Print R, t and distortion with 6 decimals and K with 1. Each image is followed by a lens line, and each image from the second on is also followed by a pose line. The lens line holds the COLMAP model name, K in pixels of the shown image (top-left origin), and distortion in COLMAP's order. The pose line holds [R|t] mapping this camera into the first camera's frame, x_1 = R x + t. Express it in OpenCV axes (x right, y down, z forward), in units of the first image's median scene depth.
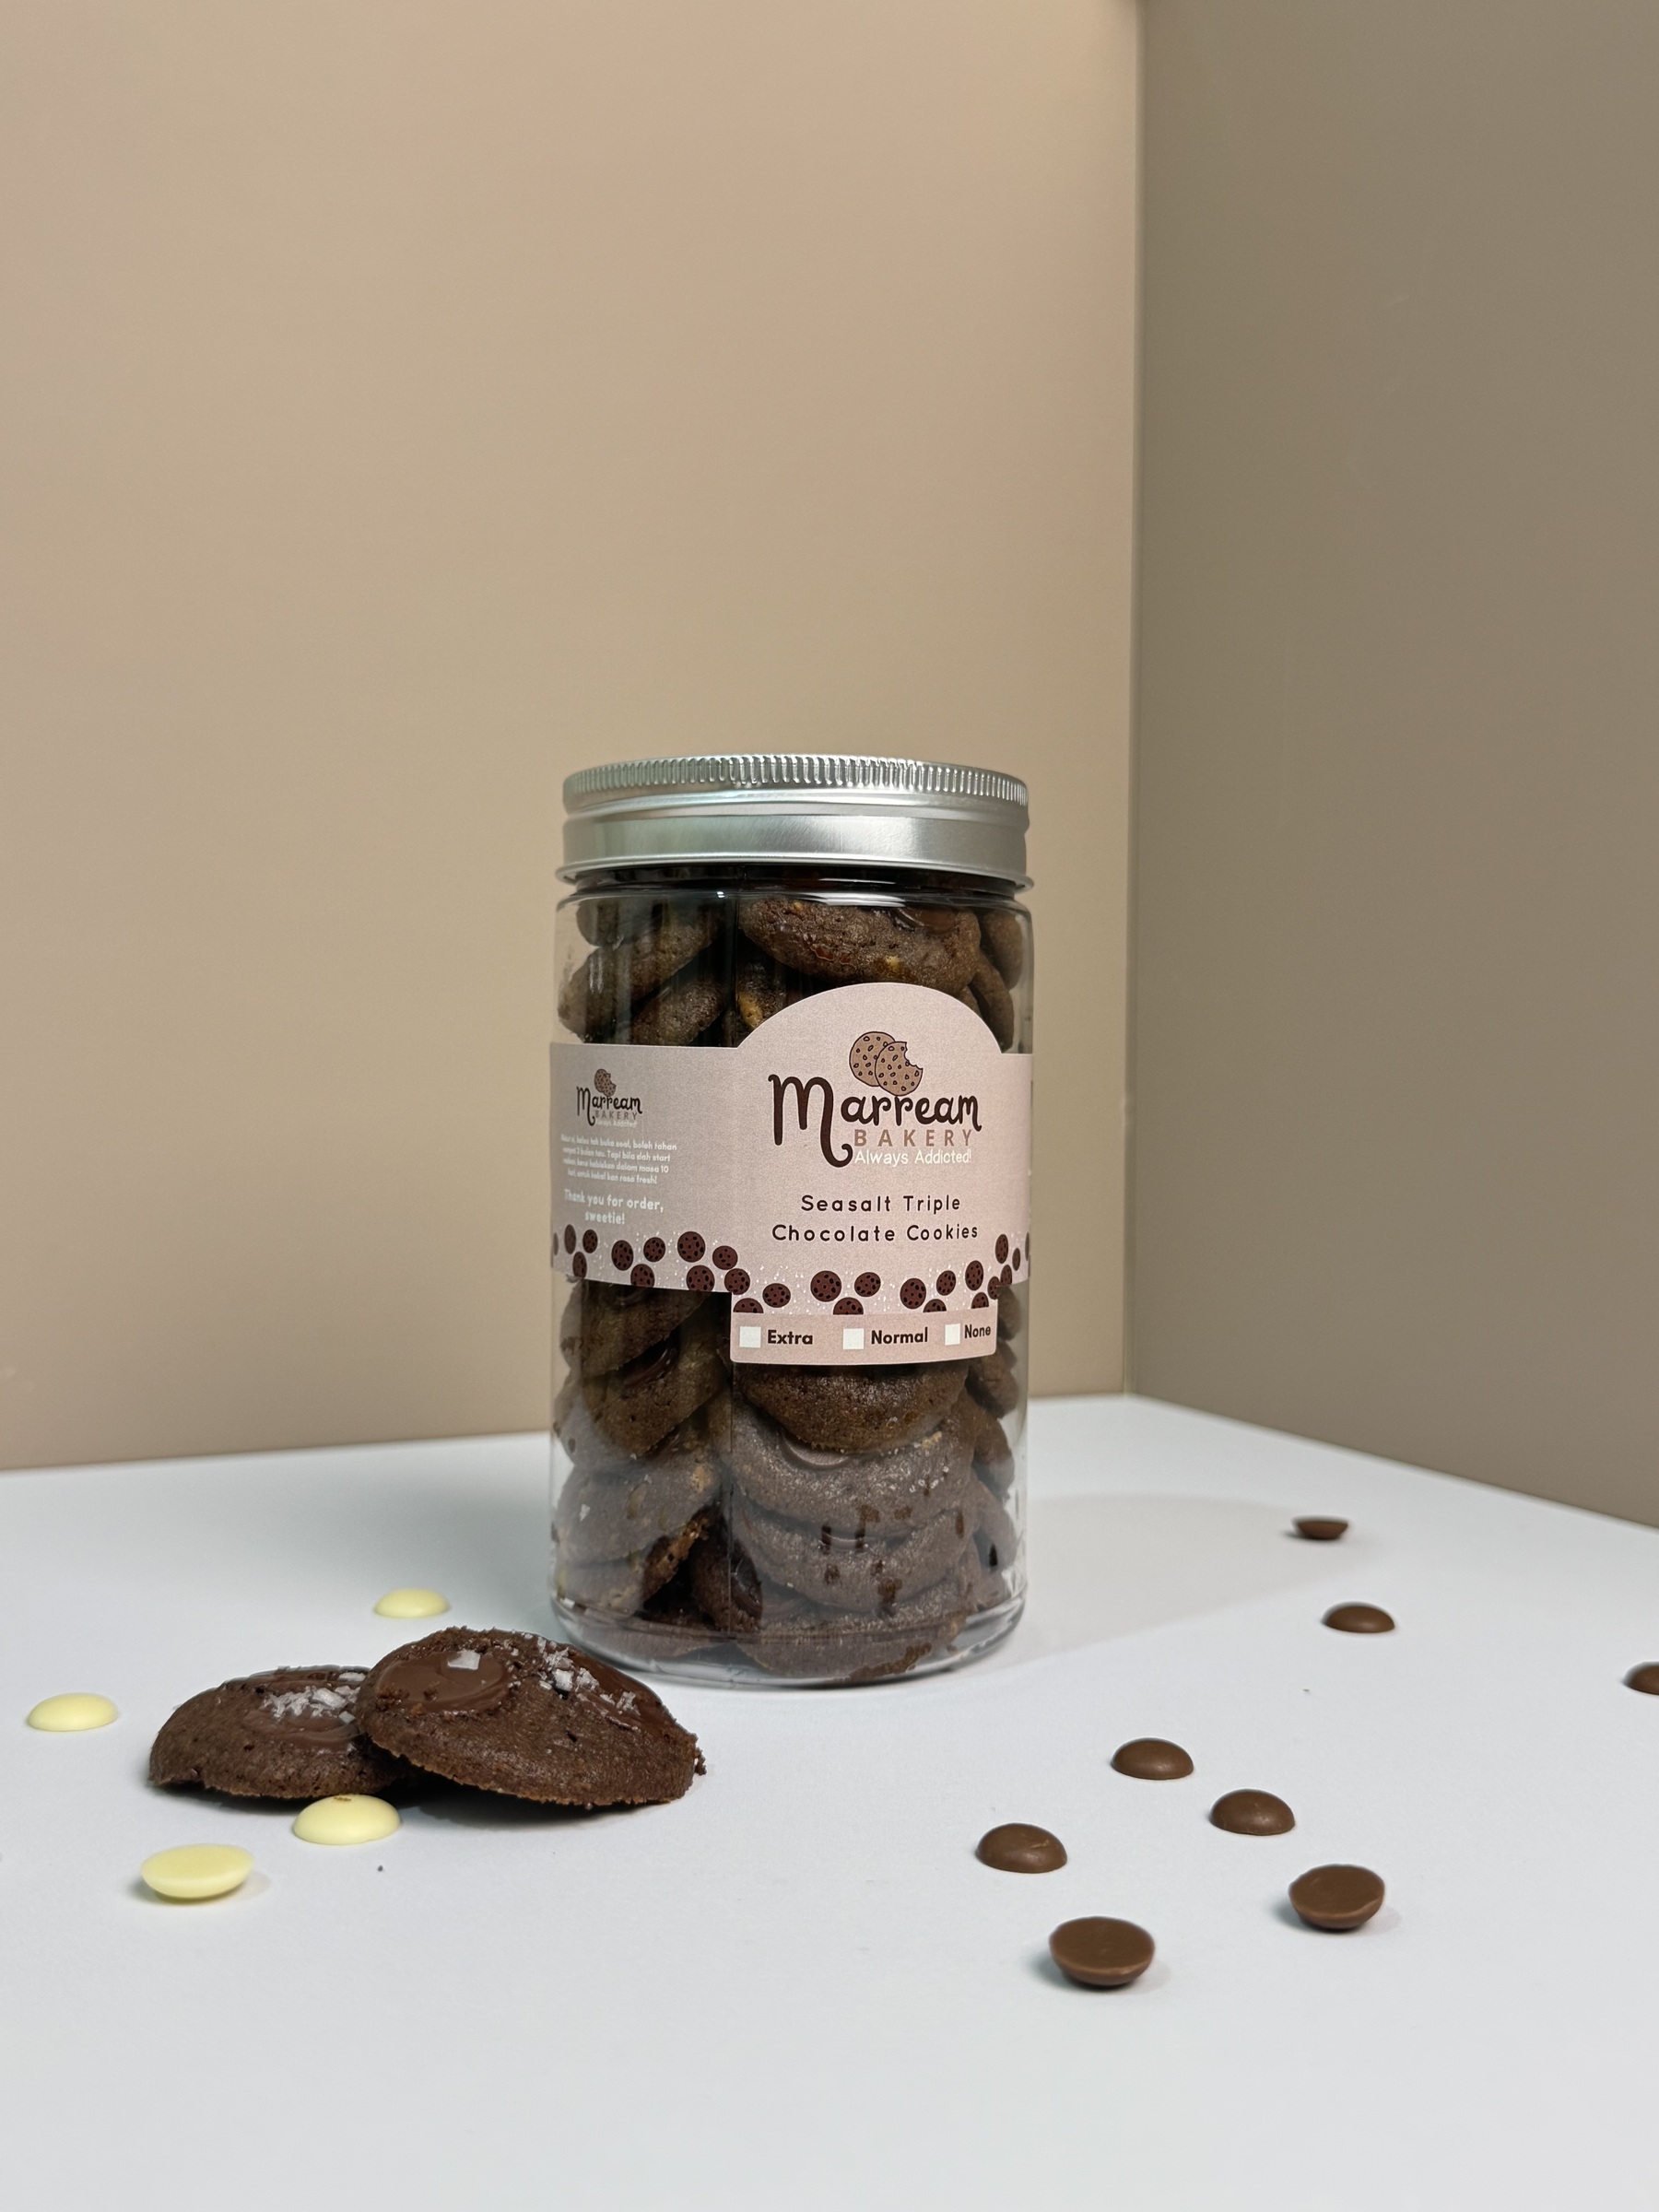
lens RADIAL K [[2226.9, 0, 750.4], [0, 2226.9, 1079.0], [0, 0, 1]] dist [-0.031657, 0.000000]
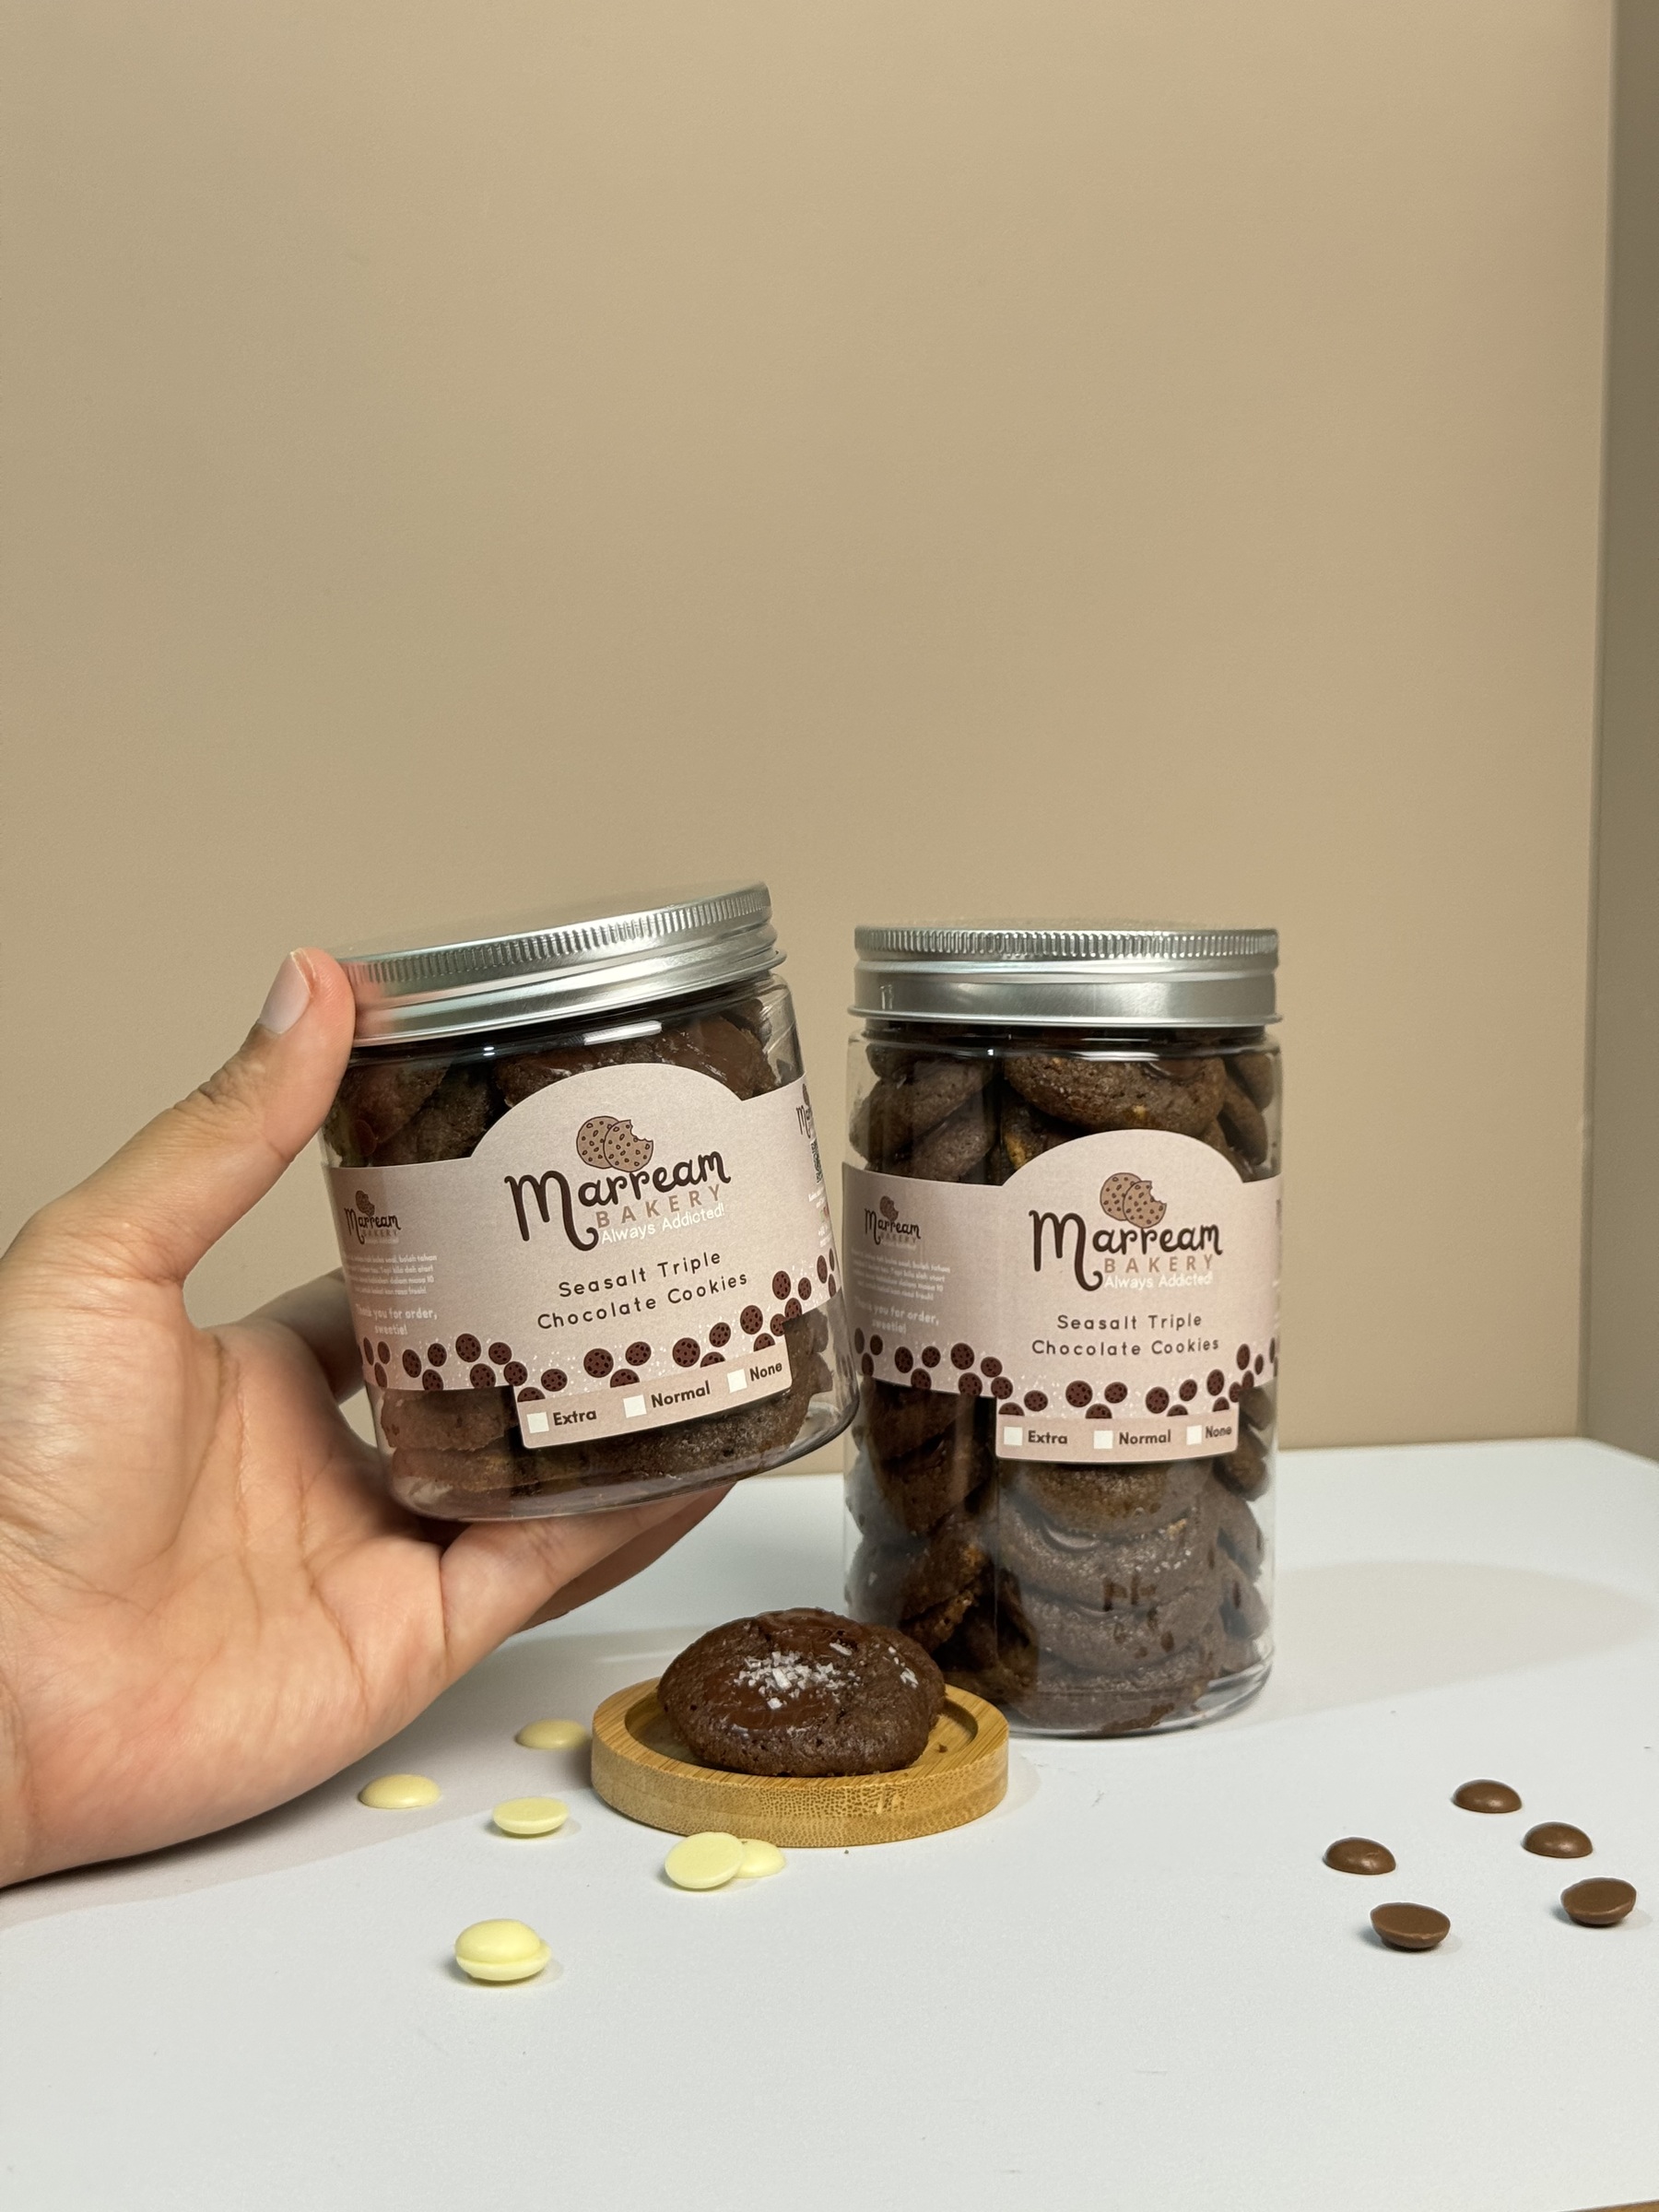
lens RADIAL K [[2984.4, 0, 749.2], [0, 2984.4, 1067.4], [0, 0, 1]] dist [0.023720, 0.000000]
pose [[0.990506, 0.004219, -0.137403, 0.075232], [0.003876, 0.998274, 0.058594, -0.163904], [0.137413, -0.058570, 0.988781, -0.531209]]
